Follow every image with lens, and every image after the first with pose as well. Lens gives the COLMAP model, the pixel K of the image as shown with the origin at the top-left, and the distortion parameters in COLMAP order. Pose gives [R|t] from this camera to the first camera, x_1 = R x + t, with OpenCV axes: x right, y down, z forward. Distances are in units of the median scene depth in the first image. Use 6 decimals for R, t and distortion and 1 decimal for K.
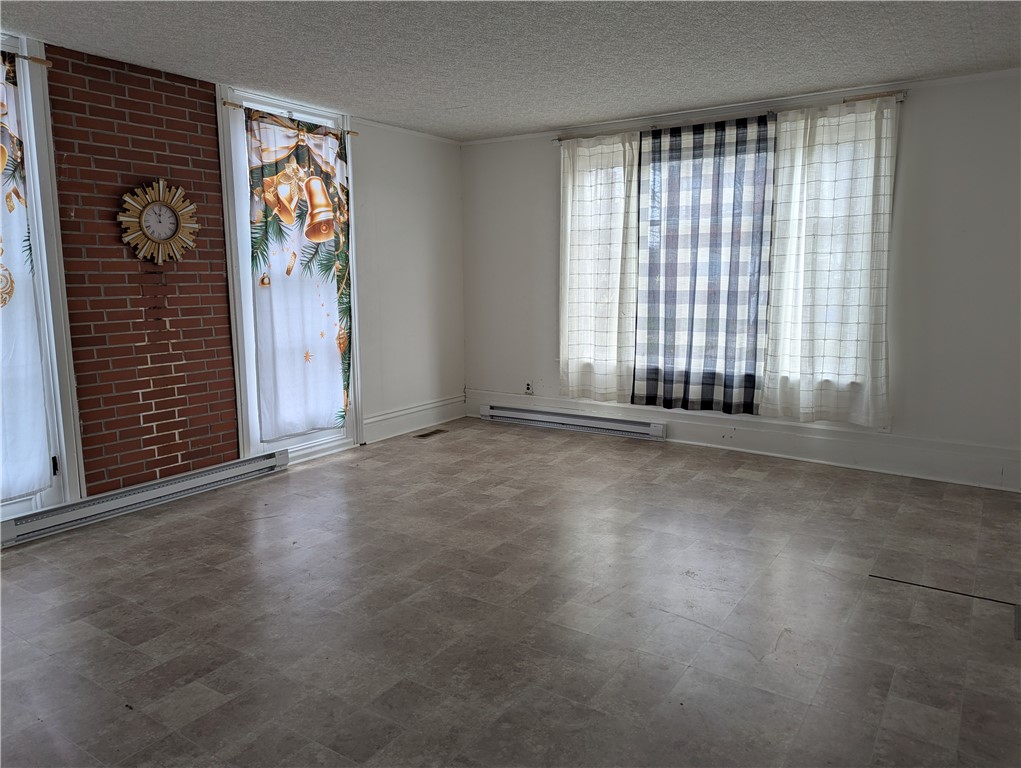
lens RADIAL K [[736.9, 0, 521.3], [0, 736.9, 381.6], [0, 0, 1]] dist [0.100103, -0.095277]
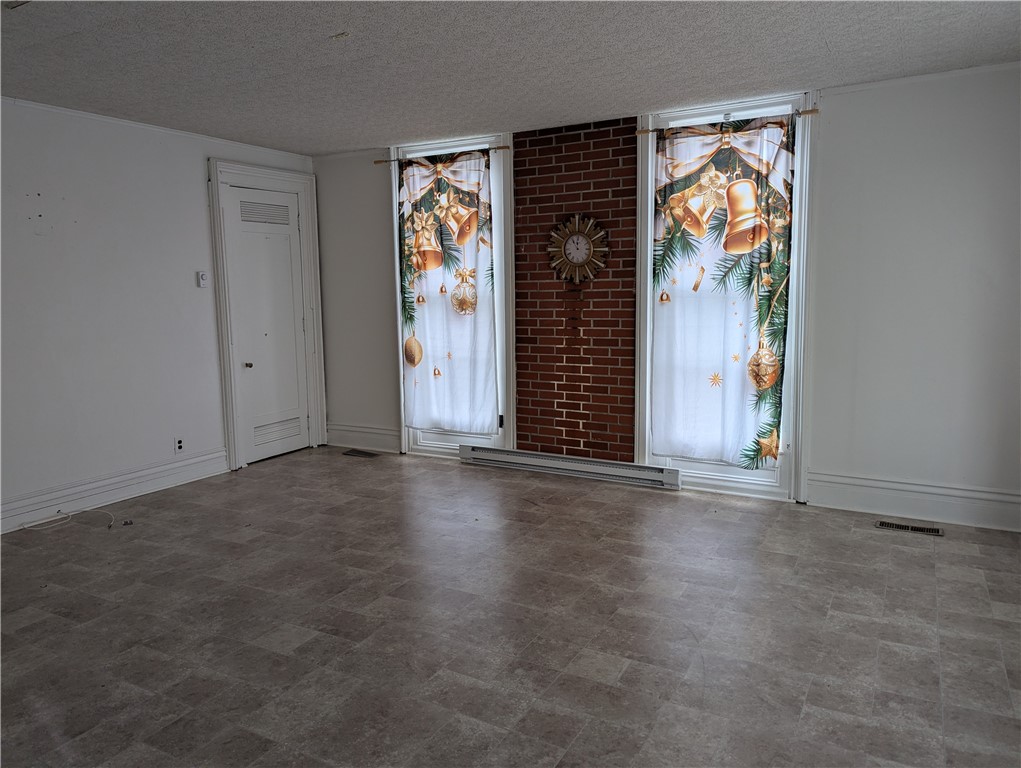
lens RADIAL K [[736.9, 0, 521.3], [0, 736.9, 381.6], [0, 0, 1]] dist [0.100103, -0.095277]
pose [[0.049410, 0.126164, -0.990778, 0.663745], [-0.138270, 0.983302, 0.118317, -0.116568], [0.989161, 0.131149, 0.066029, 0.771003]]
